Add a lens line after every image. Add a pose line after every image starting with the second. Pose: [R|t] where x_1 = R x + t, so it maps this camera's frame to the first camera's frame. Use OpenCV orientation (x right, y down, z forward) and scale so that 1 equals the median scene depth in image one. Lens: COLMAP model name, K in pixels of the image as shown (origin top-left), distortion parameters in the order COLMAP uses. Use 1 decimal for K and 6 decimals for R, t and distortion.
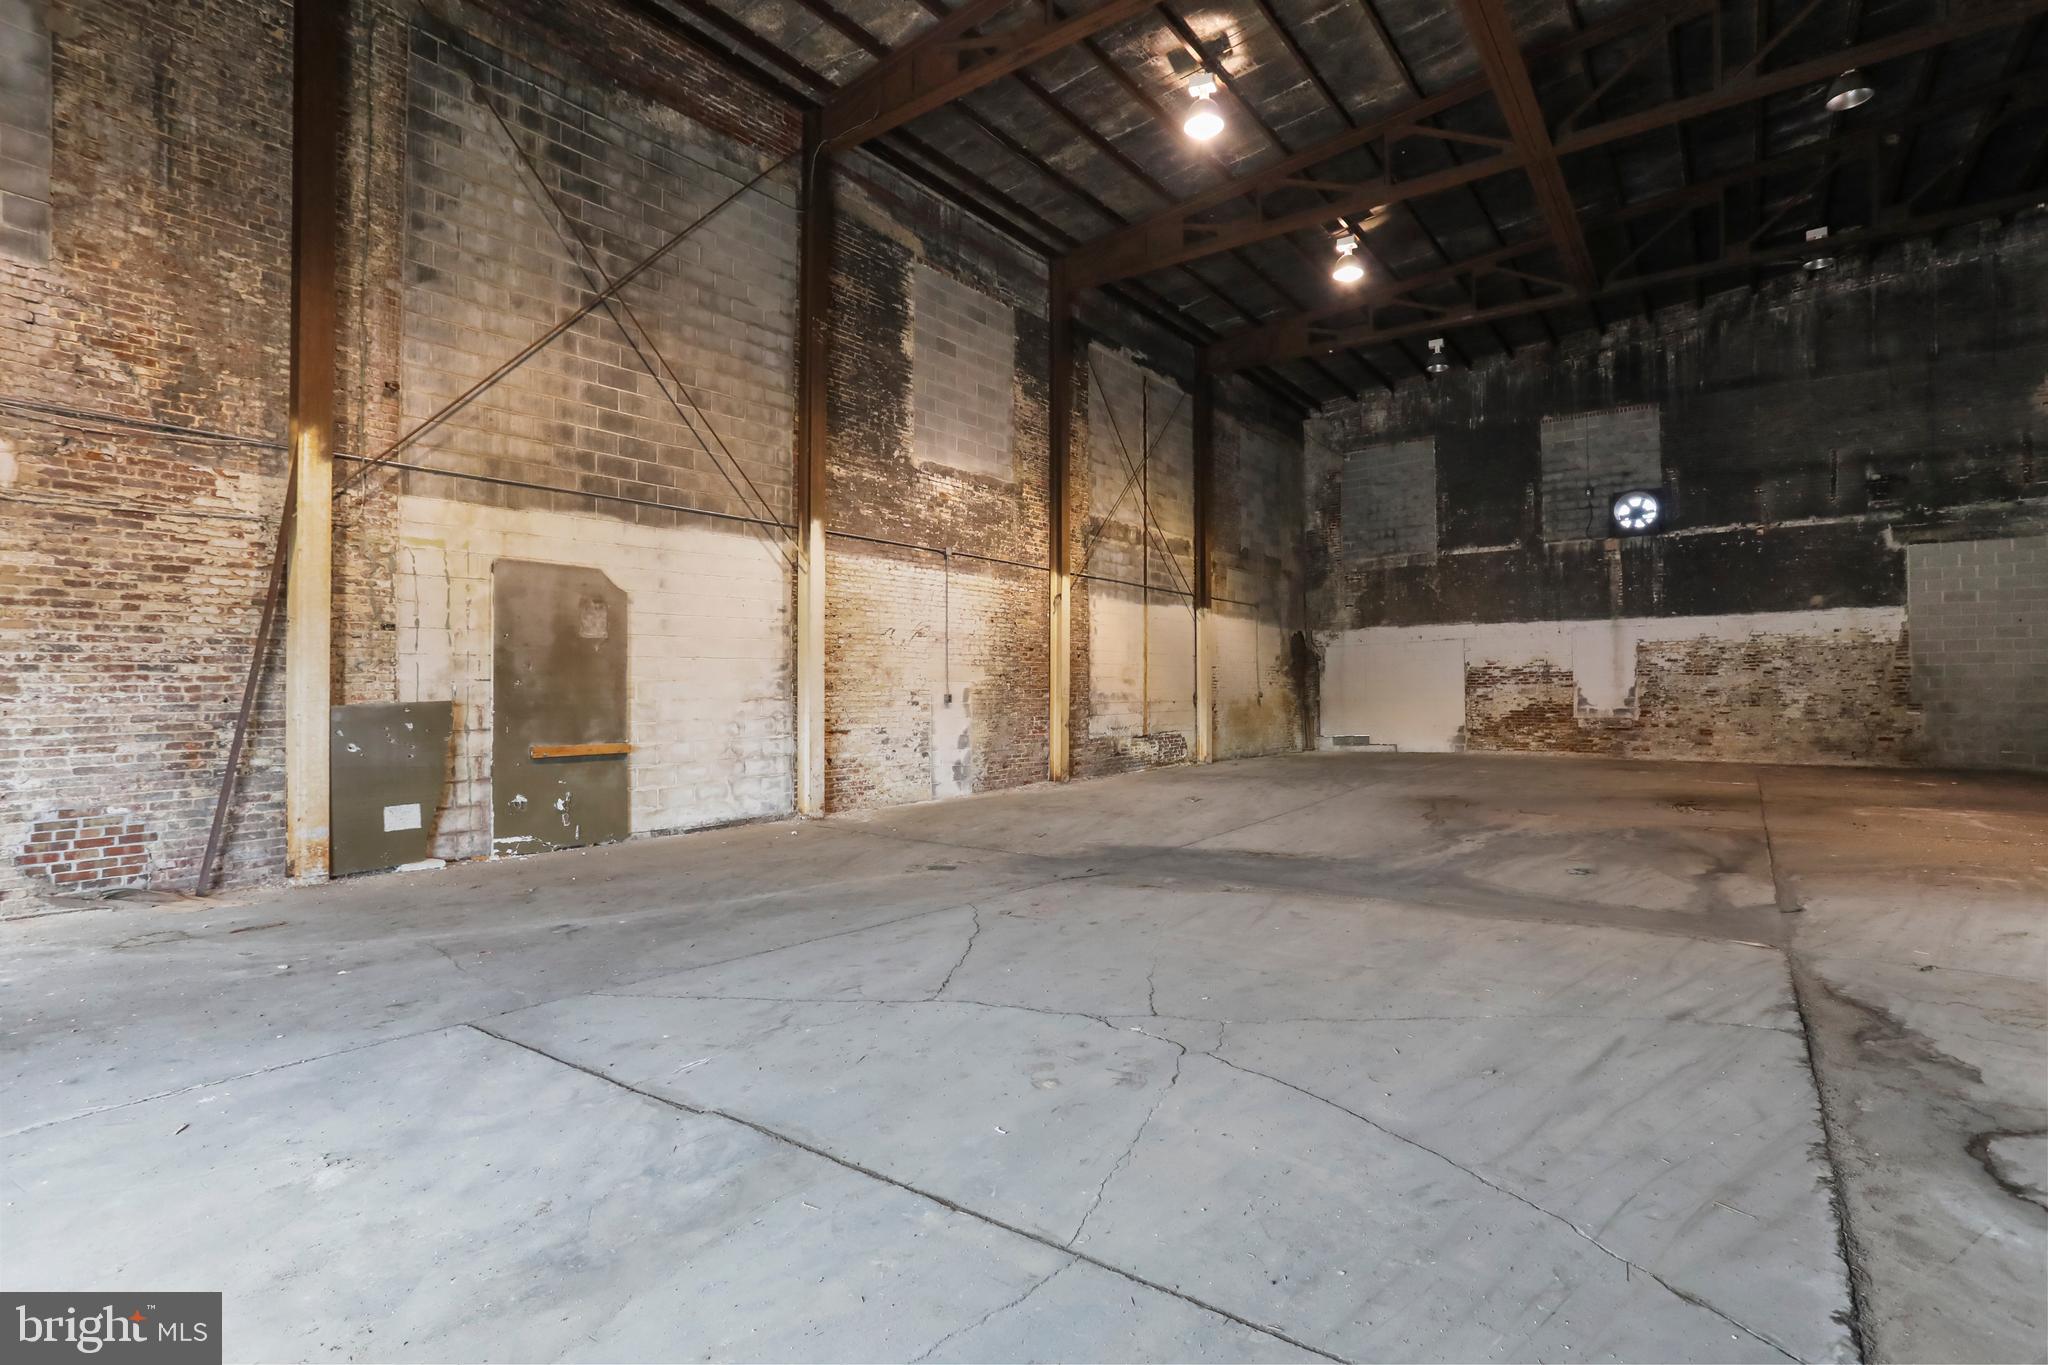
lens RADIAL K [[986.3, 0, 1023.4], [0, 986.3, 682.7], [0, 0, 1]] dist [-0.019385, 0.003255]
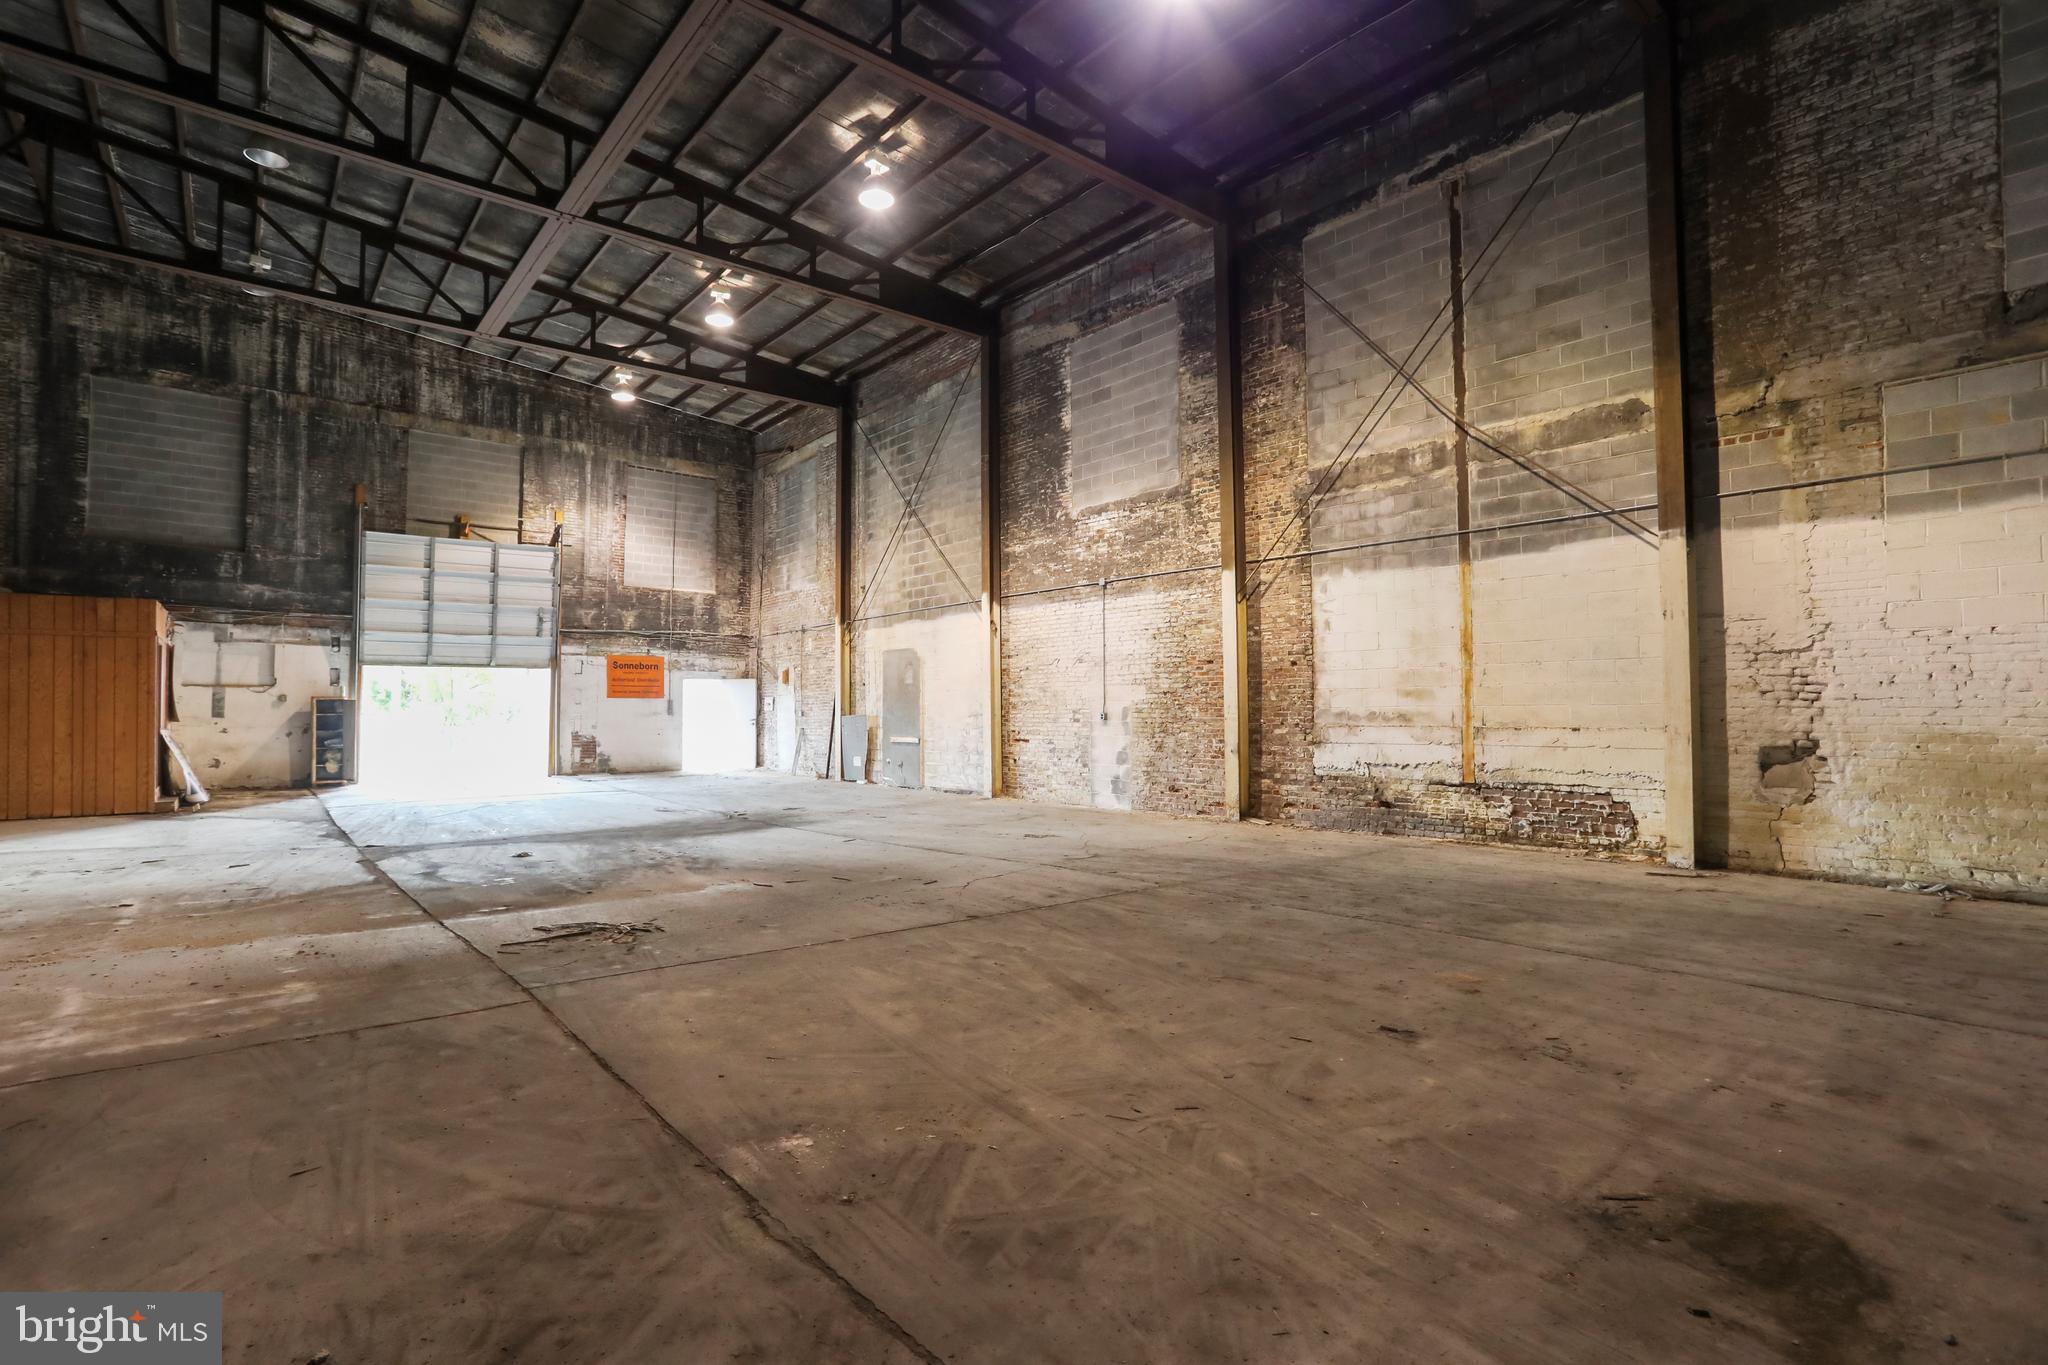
lens RADIAL K [[986.3, 0, 1020.8], [0, 986.3, 686.1], [0, 0, 1]] dist [-0.019385, 0.003255]
pose [[-0.228487, -0.015200, -0.973428, 0.964549], [0.018277, 0.999635, -0.019899, 0.002290], [0.973375, -0.022338, -0.228125, 1.111951]]
